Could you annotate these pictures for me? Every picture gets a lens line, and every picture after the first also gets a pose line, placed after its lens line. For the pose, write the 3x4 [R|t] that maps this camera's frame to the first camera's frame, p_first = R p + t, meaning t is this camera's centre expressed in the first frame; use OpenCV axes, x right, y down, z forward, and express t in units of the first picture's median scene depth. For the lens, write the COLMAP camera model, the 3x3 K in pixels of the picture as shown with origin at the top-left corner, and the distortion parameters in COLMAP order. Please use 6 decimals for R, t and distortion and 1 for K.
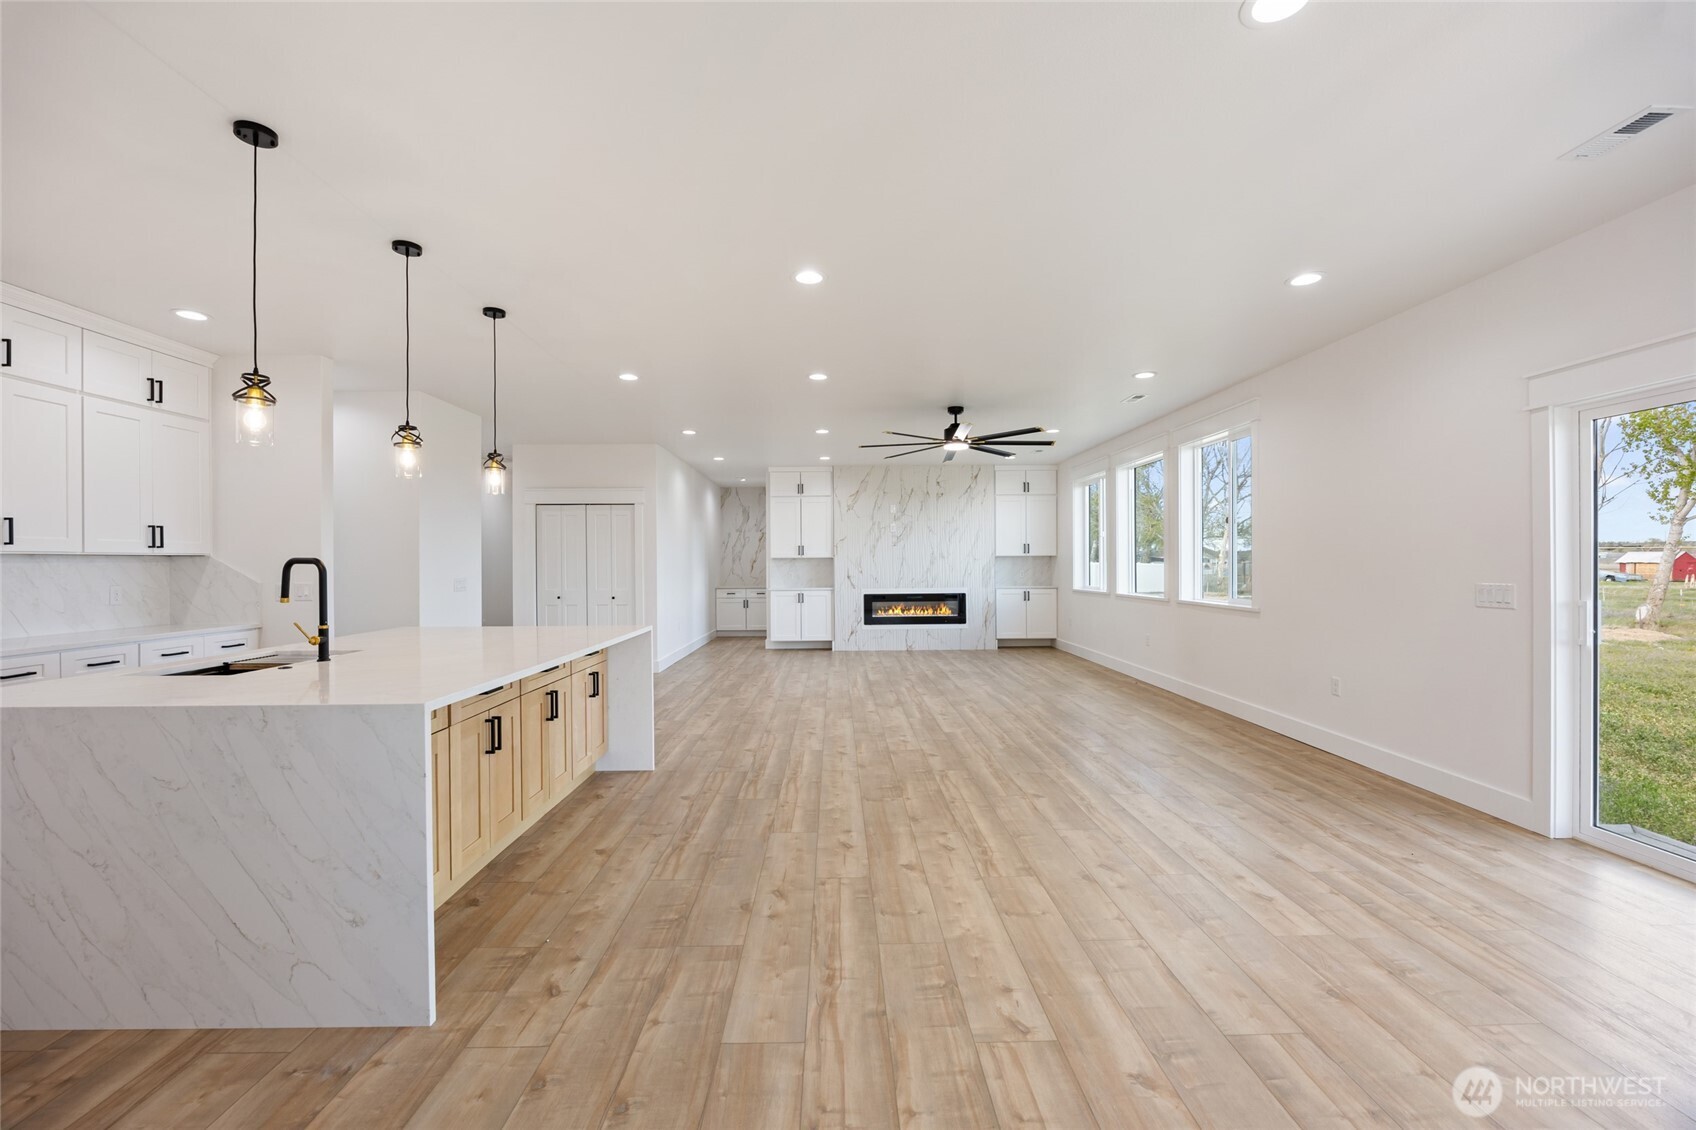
lens RADIAL K [[714.2, 0, 847.6], [0, 714.2, 565.8], [0, 0, 1]] dist [-0.009338, 0.000009]
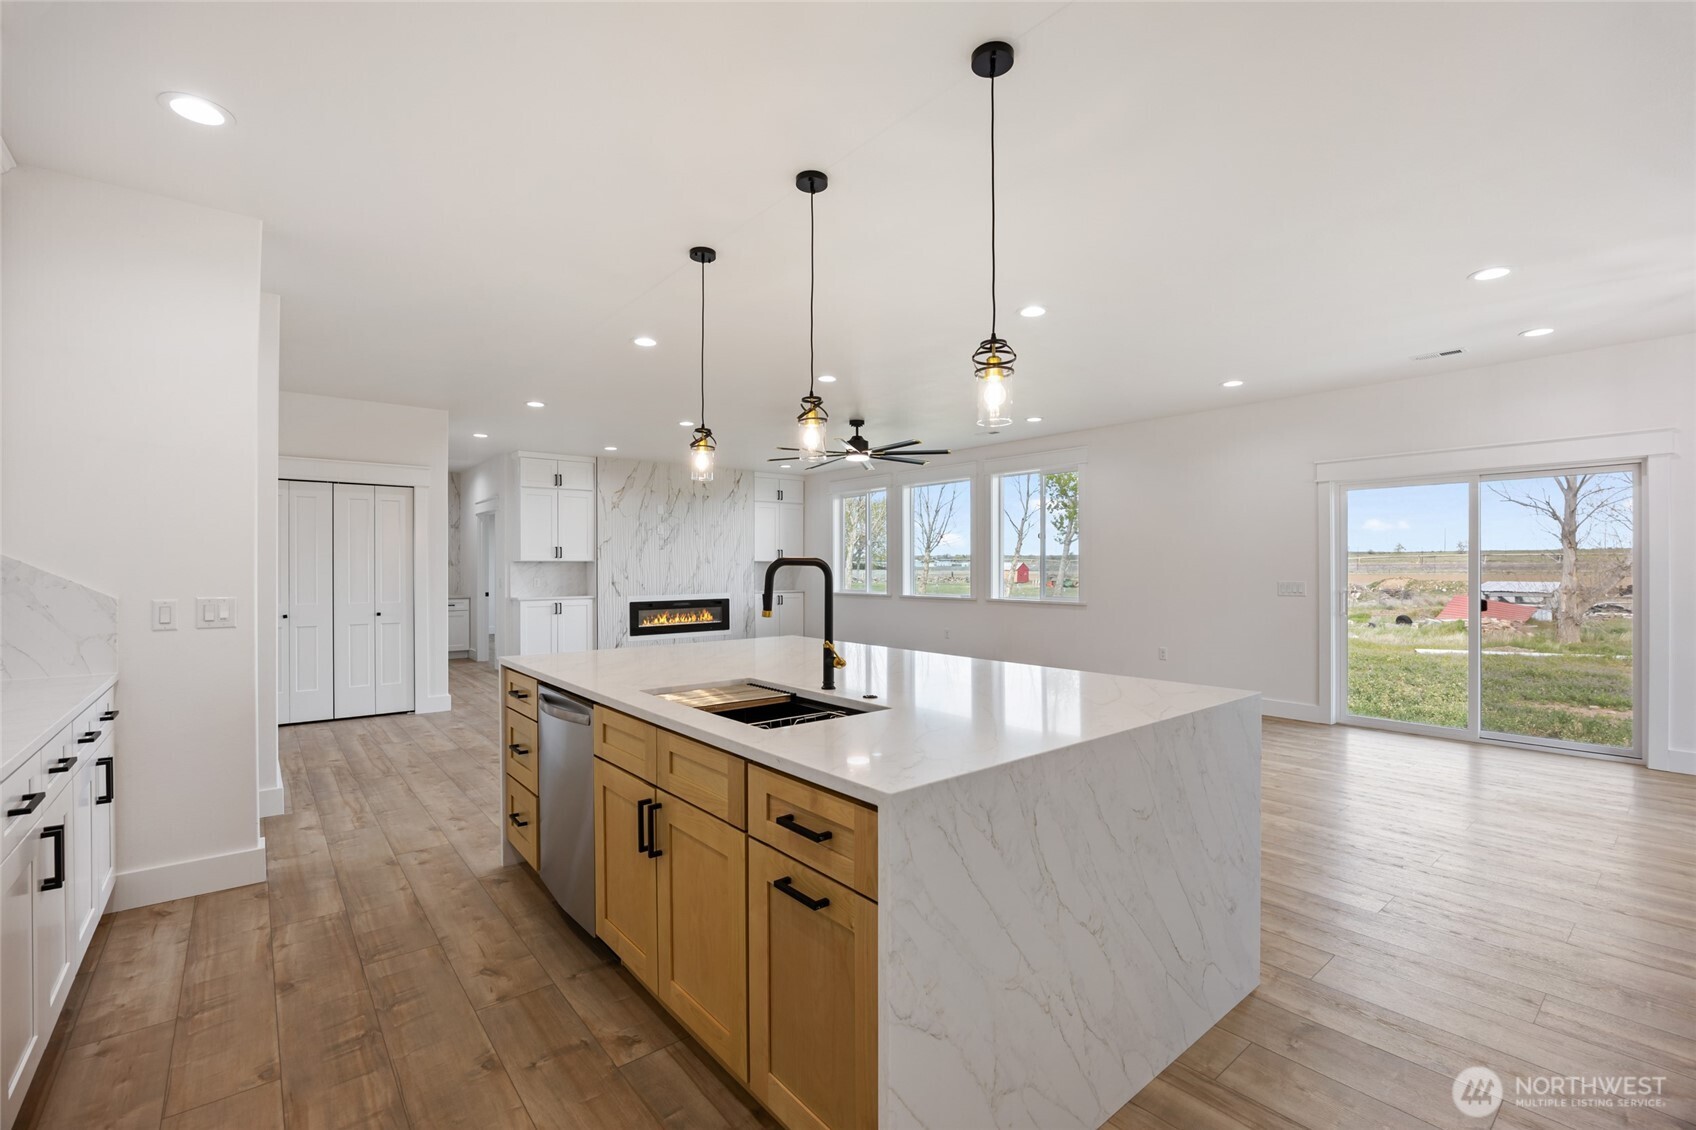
lens RADIAL K [[739.1, 0, 856.5], [0, 739.1, 567.5], [0, 0, 1]] dist [-0.017113, 0.000124]
pose [[0.780034, 0.004060, 0.625724, -0.881024], [-0.000459, 0.999982, -0.005916, 0.003217], [-0.625737, 0.004328, 0.780022, 0.245702]]
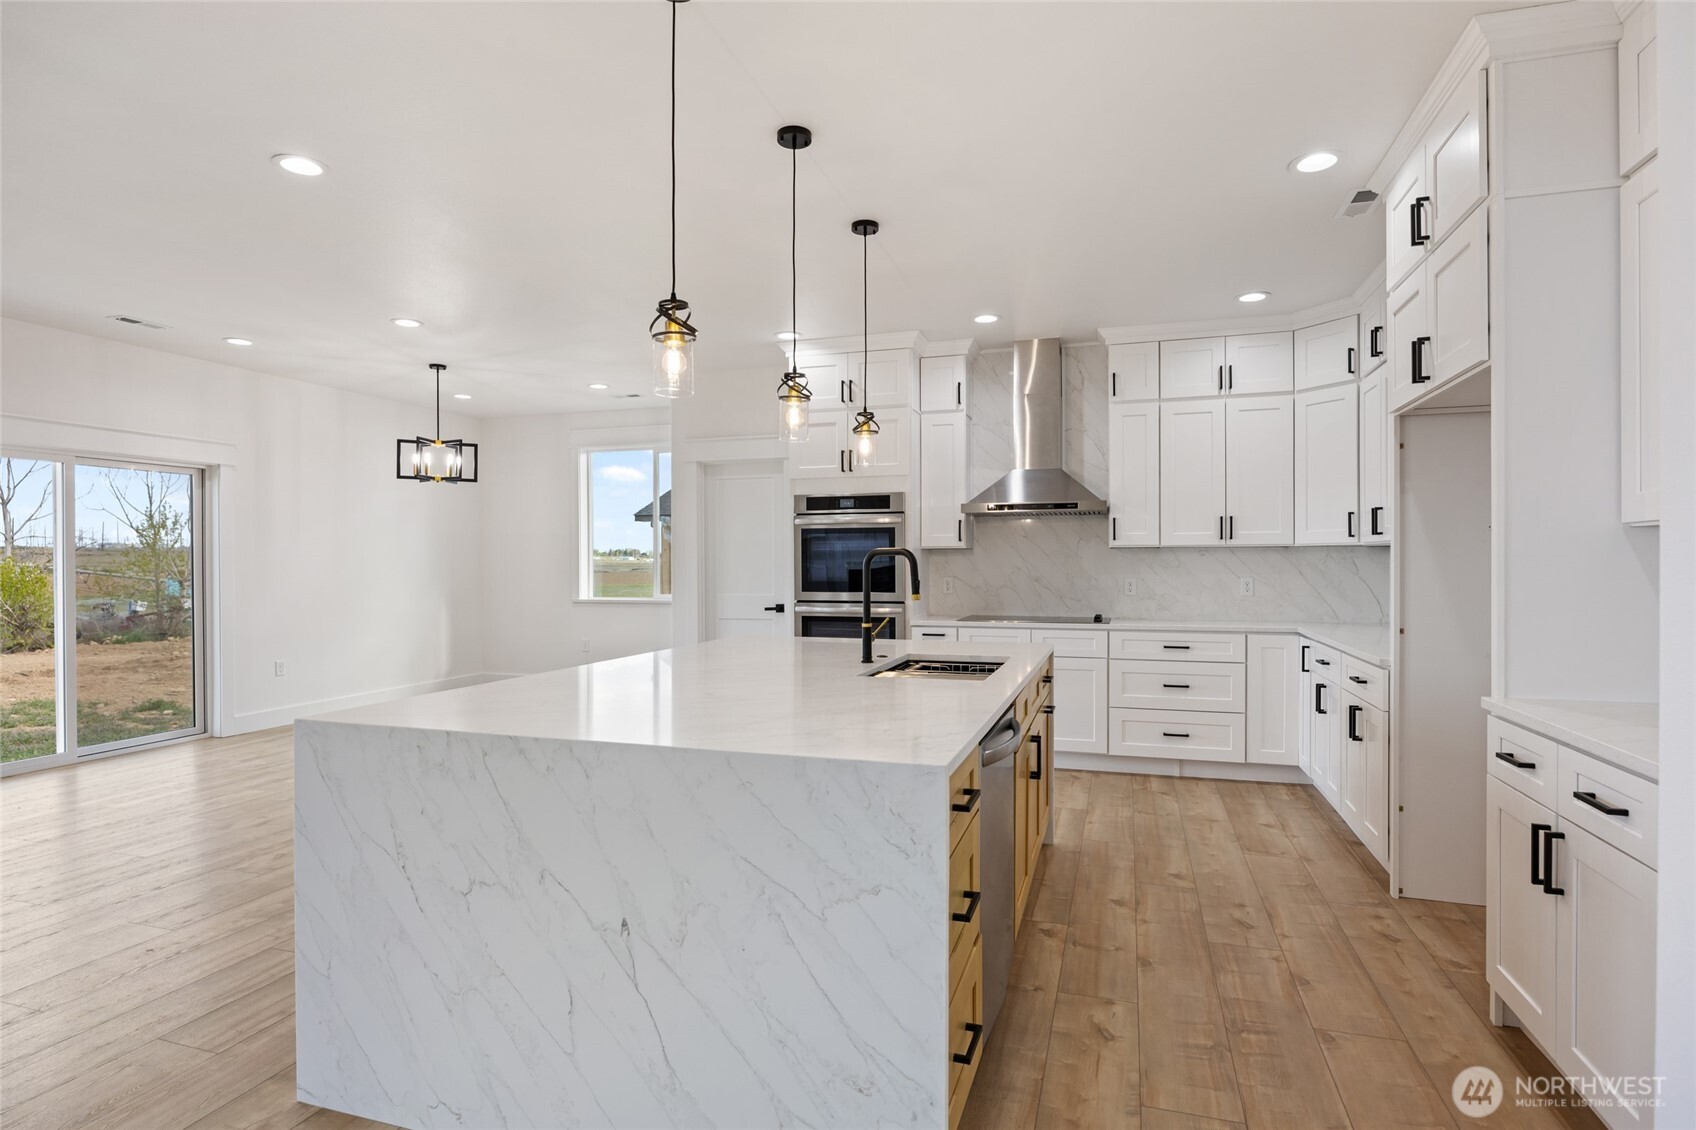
lens RADIAL K [[868.8, 0, 848.9], [0, 868.8, 563.6], [0, 0, 1]] dist [-0.010529, 0.000555]
pose [[-0.946831, 0.007124, 0.321653, -0.770356], [0.008872, 0.999953, 0.003970, 0.002863], [-0.321609, 0.006613, -0.946849, 1.474375]]
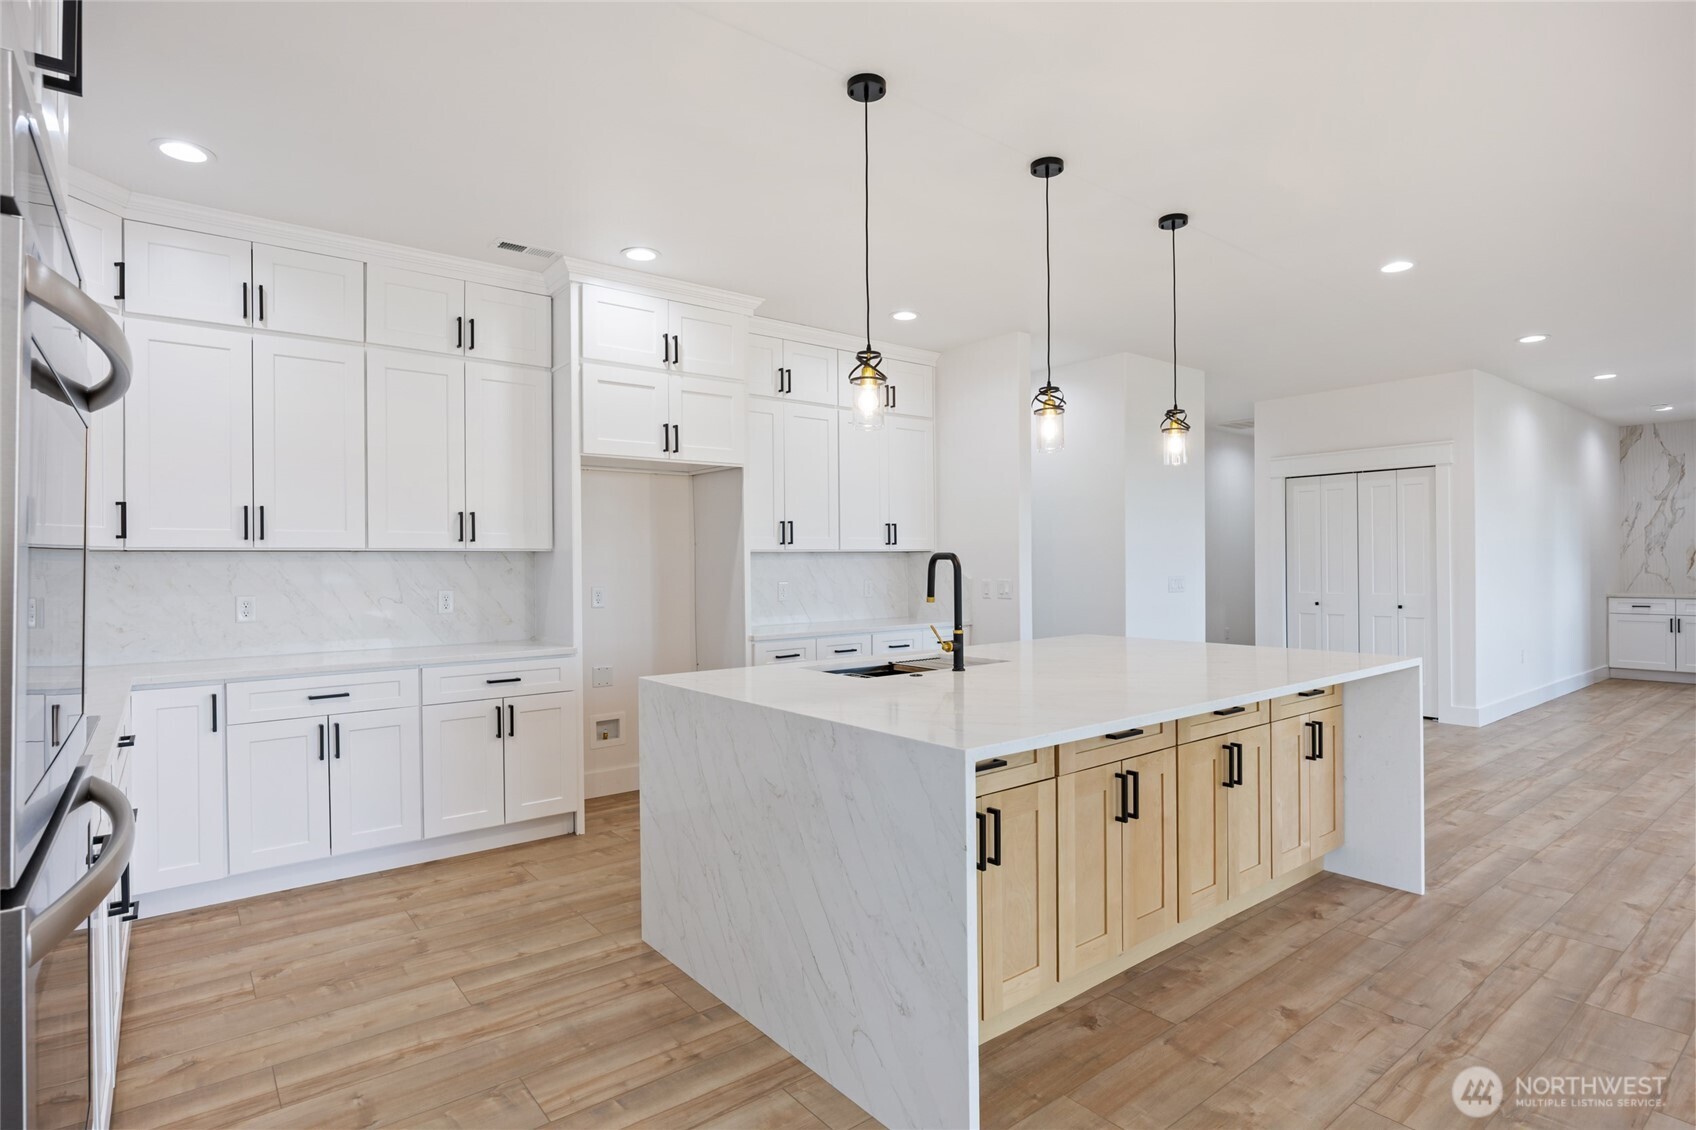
lens RADIAL K [[868.8, 0, 847.0], [0, 868.8, 565.1], [0, 0, 1]] dist [-0.010529, 0.000555]
pose [[0.603021, 0.000617, -0.797725, 0.021739], [0.003871, 0.999986, 0.003699, -0.000044], [0.797716, -0.005318, 0.603010, 0.178467]]
